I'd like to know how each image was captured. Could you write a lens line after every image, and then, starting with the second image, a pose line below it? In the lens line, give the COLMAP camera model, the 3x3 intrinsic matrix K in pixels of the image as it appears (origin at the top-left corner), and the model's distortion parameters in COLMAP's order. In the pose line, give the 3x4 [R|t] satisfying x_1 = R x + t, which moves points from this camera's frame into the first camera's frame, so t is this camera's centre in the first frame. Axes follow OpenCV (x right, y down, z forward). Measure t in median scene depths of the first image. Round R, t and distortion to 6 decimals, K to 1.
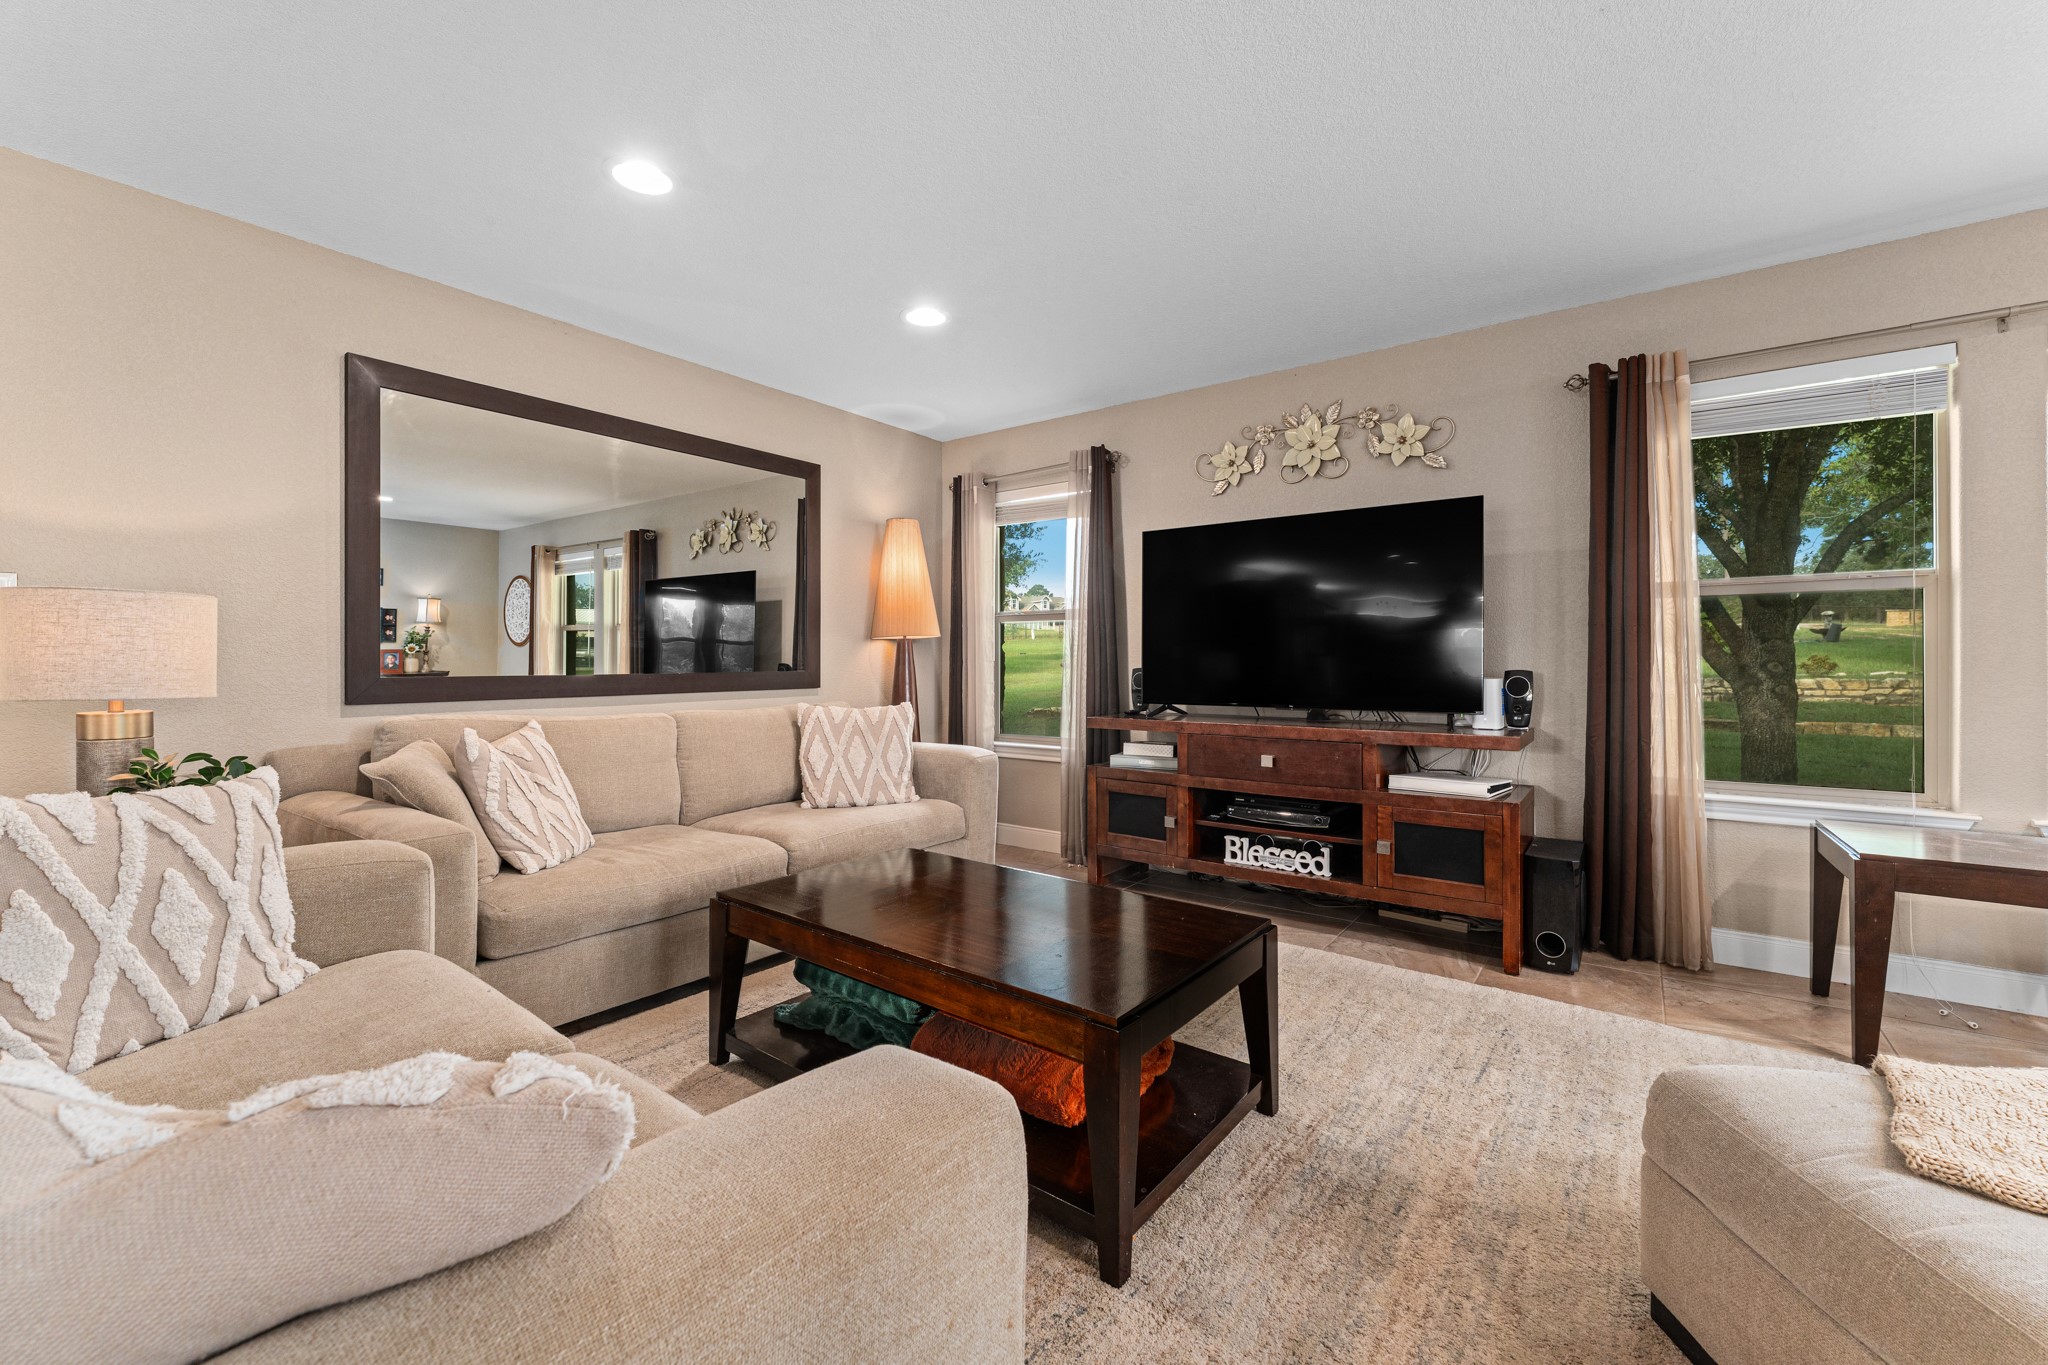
lens RADIAL K [[813.8, 0, 1022.8], [0, 813.8, 658.2], [0, 0, 1]] dist [-0.000209, 0.000079]
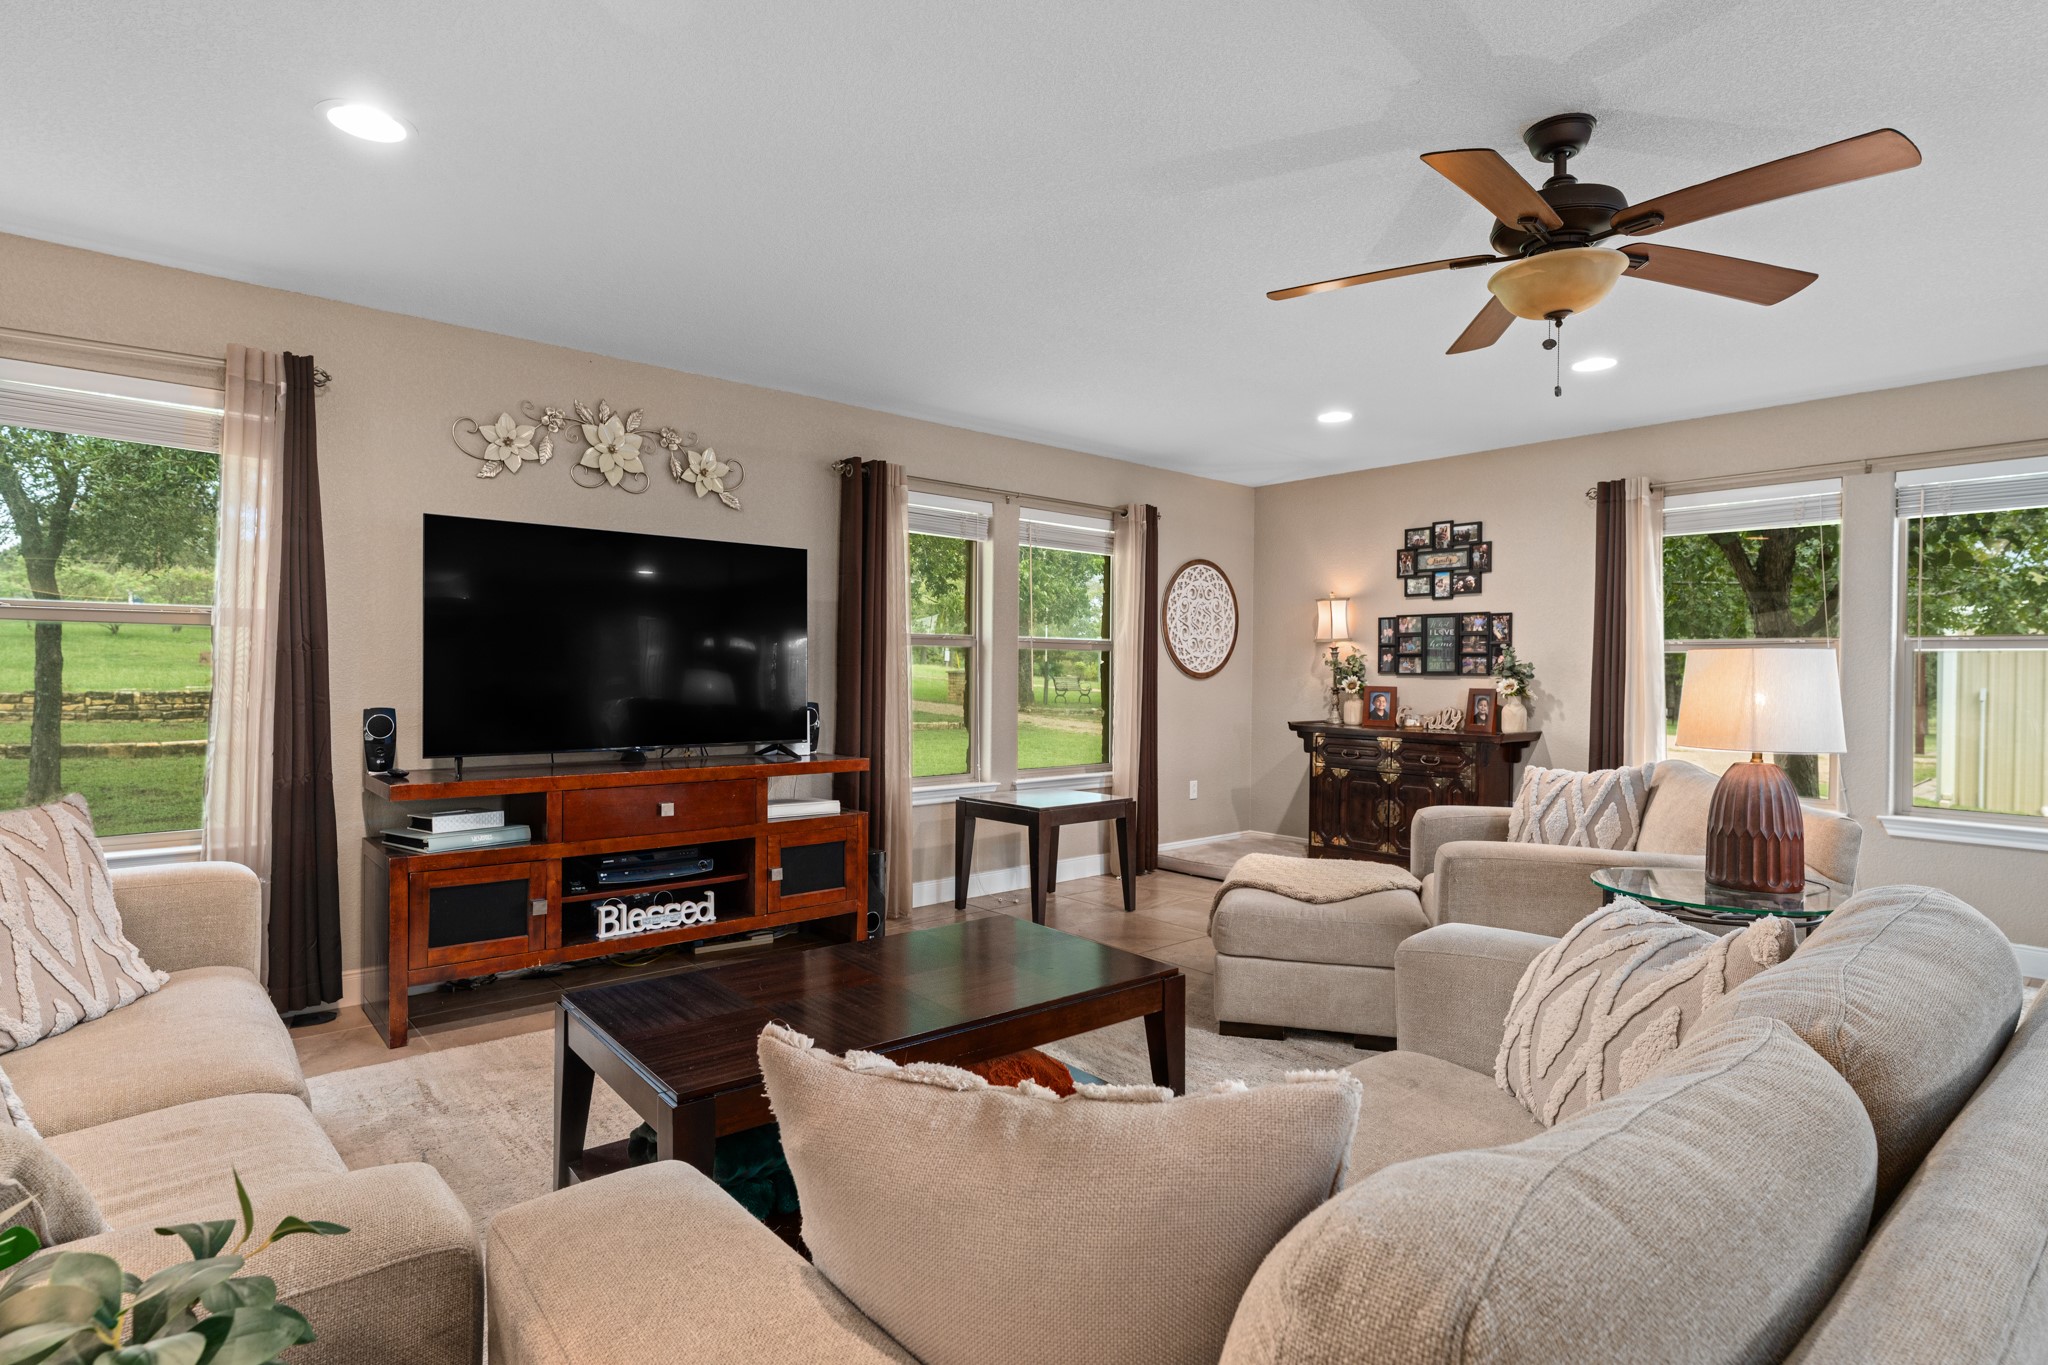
lens RADIAL K [[1042.4, 0, 1024.0], [0, 1042.4, 682.5], [0, 0, 1]] dist [-0.000181, 0.000057]
pose [[0.220110, -0.009224, 0.975431, -0.708706], [-0.014544, 0.999813, 0.012736, -0.034323], [-0.975367, -0.016990, 0.219935, 0.344444]]
